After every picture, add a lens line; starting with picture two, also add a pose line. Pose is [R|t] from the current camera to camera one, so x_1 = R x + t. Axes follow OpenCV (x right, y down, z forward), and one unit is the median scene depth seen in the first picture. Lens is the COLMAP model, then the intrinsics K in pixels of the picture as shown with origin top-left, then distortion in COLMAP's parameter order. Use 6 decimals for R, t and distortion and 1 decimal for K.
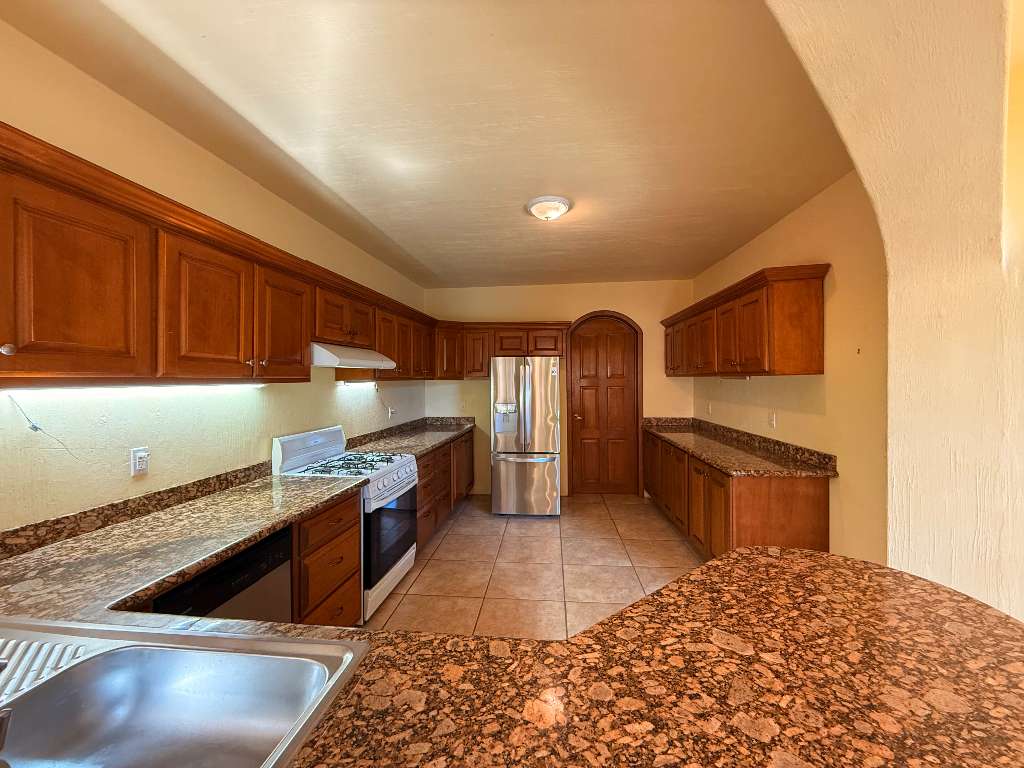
lens RADIAL K [[407.1, 0, 508.5], [0, 407.1, 381.6], [0, 0, 1]] dist [-0.001643, 0.000115]
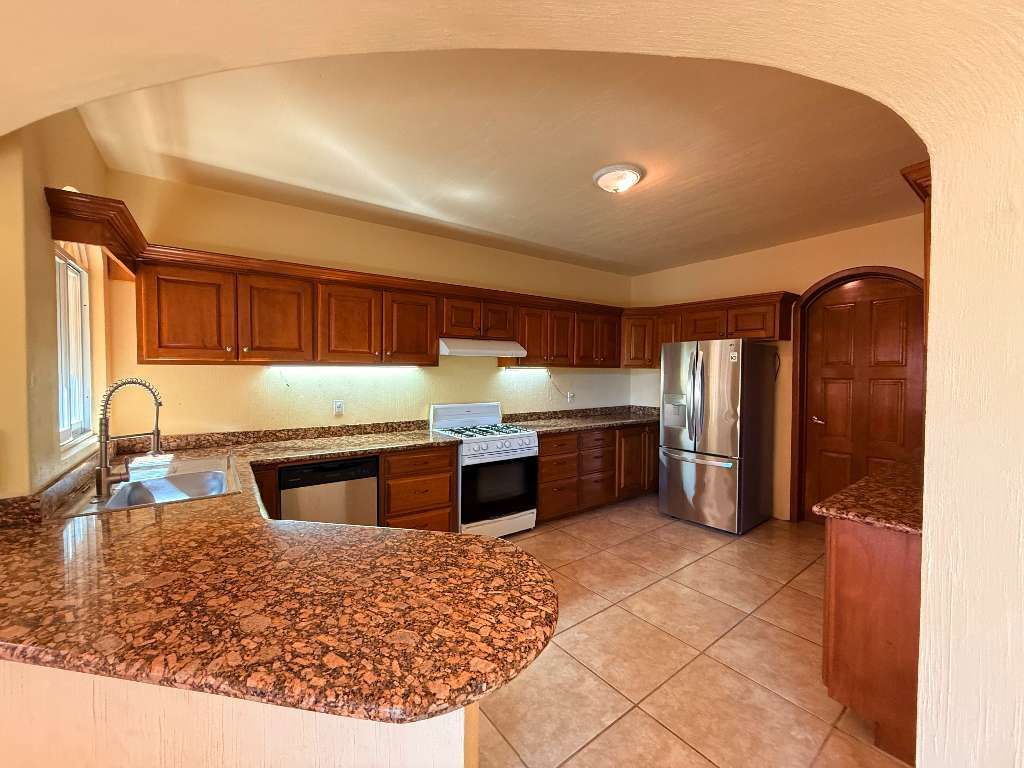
lens RADIAL K [[407.1, 0, 508.5], [0, 407.1, 381.6], [0, 0, 1]] dist [-0.001643, 0.000115]
pose [[0.680459, 0.028016, -0.732250, 1.052568], [-0.012629, 0.999569, 0.026509, 0.019340], [0.732677, -0.008791, 0.680519, 0.321346]]
